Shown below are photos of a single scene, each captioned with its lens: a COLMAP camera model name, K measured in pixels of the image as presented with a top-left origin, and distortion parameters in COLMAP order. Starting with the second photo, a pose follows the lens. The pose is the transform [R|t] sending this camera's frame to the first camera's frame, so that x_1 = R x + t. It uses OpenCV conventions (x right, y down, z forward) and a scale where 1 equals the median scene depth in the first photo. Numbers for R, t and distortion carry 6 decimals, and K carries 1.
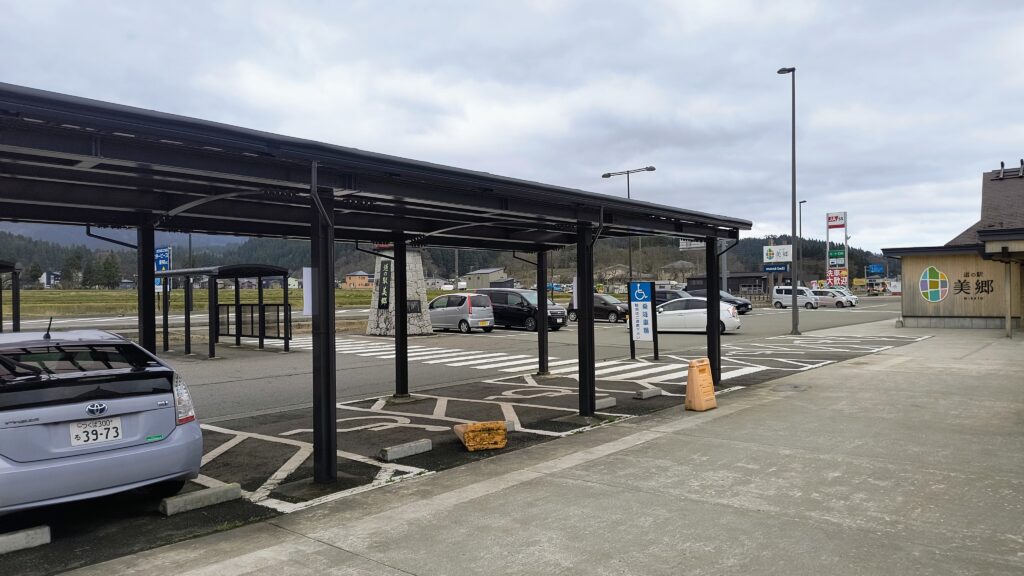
lens RADIAL K [[717.3, 0, 548.3], [0, 717.3, 294.1], [0, 0, 1]] dist [0.039626, 0.001395]
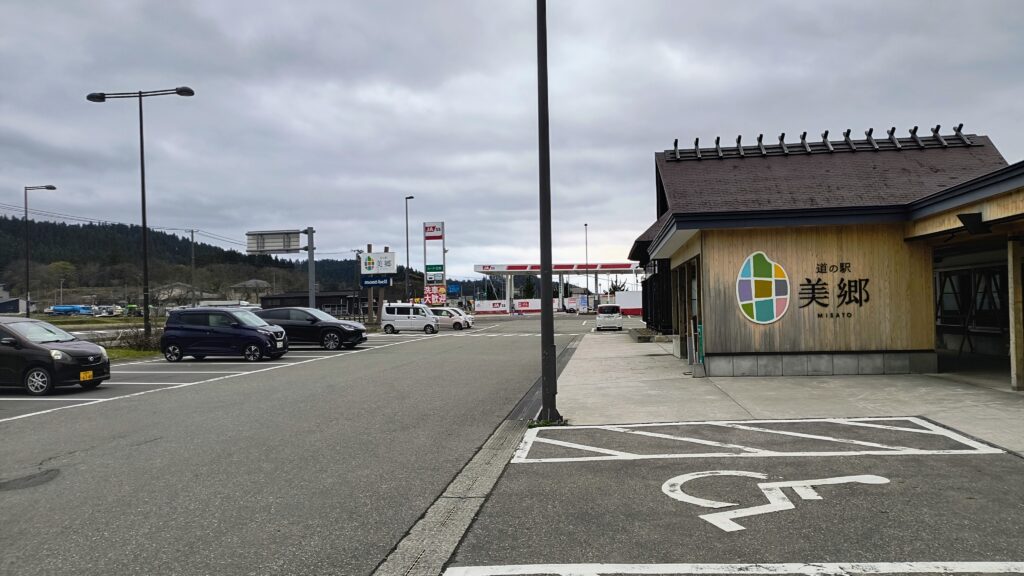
lens RADIAL K [[694.6, 0, 513.4], [0, 694.6, 293.6], [0, 0, 1]] dist [0.006728, -0.003429]
pose [[0.859134, 0.002789, 0.511743, 0.070614], [0.013464, 0.999516, -0.028051, 0.000615], [-0.511573, 0.030990, 0.858681, 0.339281]]
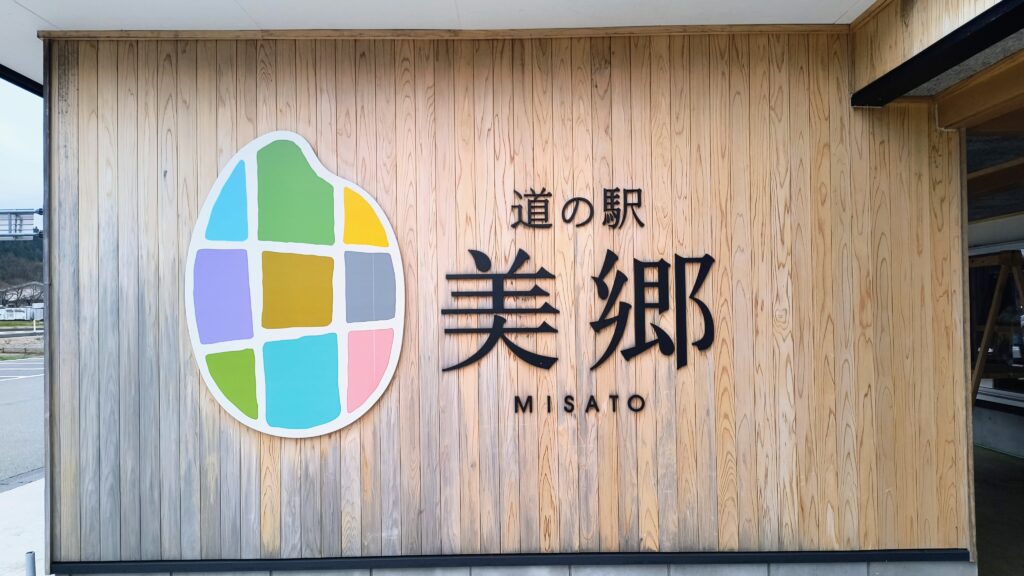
lens RADIAL K [[717.3, 0, 512.9], [0, 717.3, 288.8], [0, 0, 1]] dist [0.039626, 0.001395]
pose [[0.776786, 0.024334, 0.629294, 0.242393], [0.003355, 0.999079, -0.042776, -0.004082], [-0.629756, 0.035339, 0.775989, 0.443086]]
